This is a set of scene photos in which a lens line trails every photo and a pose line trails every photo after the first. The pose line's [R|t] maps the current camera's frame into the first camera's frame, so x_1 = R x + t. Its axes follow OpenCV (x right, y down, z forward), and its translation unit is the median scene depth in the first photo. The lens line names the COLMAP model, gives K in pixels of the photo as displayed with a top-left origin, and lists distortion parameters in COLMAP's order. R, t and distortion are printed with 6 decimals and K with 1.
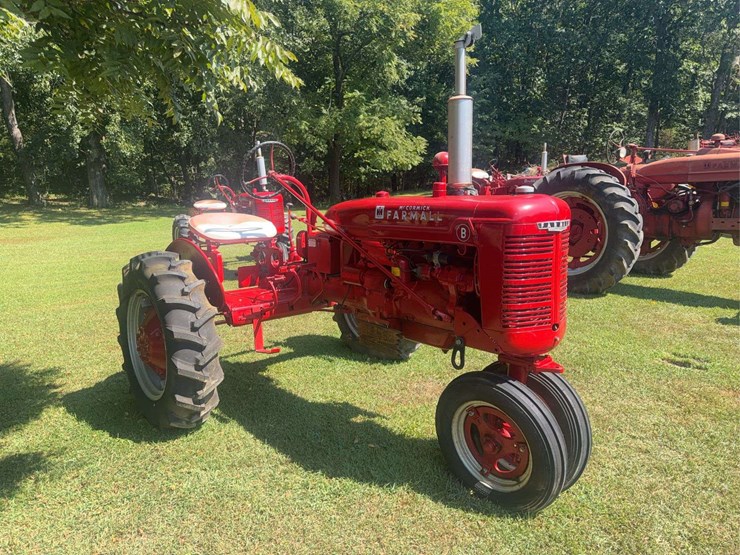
lens RADIAL K [[532.7, 0, 353.8], [0, 532.7, 267.8], [0, 0, 1]] dist [0.006381, 0.002001]
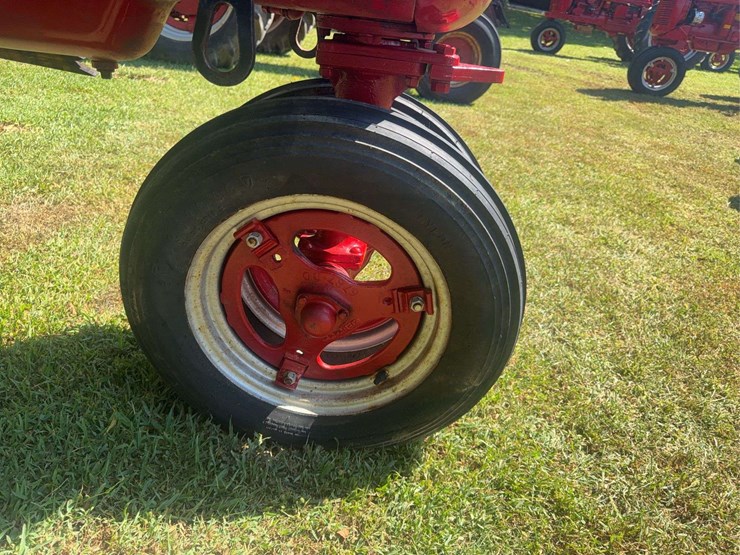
lens RADIAL K [[535.3, 0, 370.0], [0, 535.3, 277.5], [0, 0, 1]] dist [0.004000, -0.011336]
pose [[0.702728, -0.228526, 0.673757, 0.043584], [-0.015998, 0.941694, 0.336091, 0.177358], [-0.711279, -0.246960, 0.658098, 0.703075]]
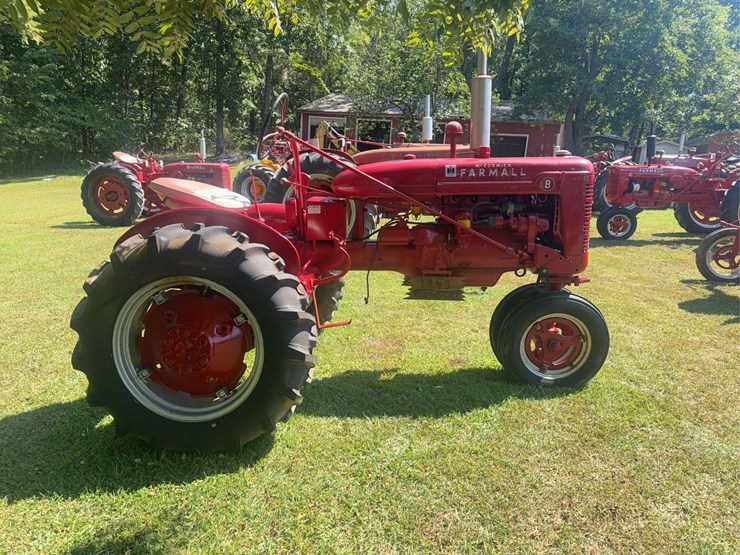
lens RADIAL K [[535.3, 0, 370.0], [0, 535.3, 277.5], [0, 0, 1]] dist [0.004000, -0.011336]
pose [[0.672038, -0.116629, 0.731275, -0.954833], [0.097376, 0.992863, 0.068861, 0.023512], [-0.734087, 0.024931, 0.678598, 0.402744]]
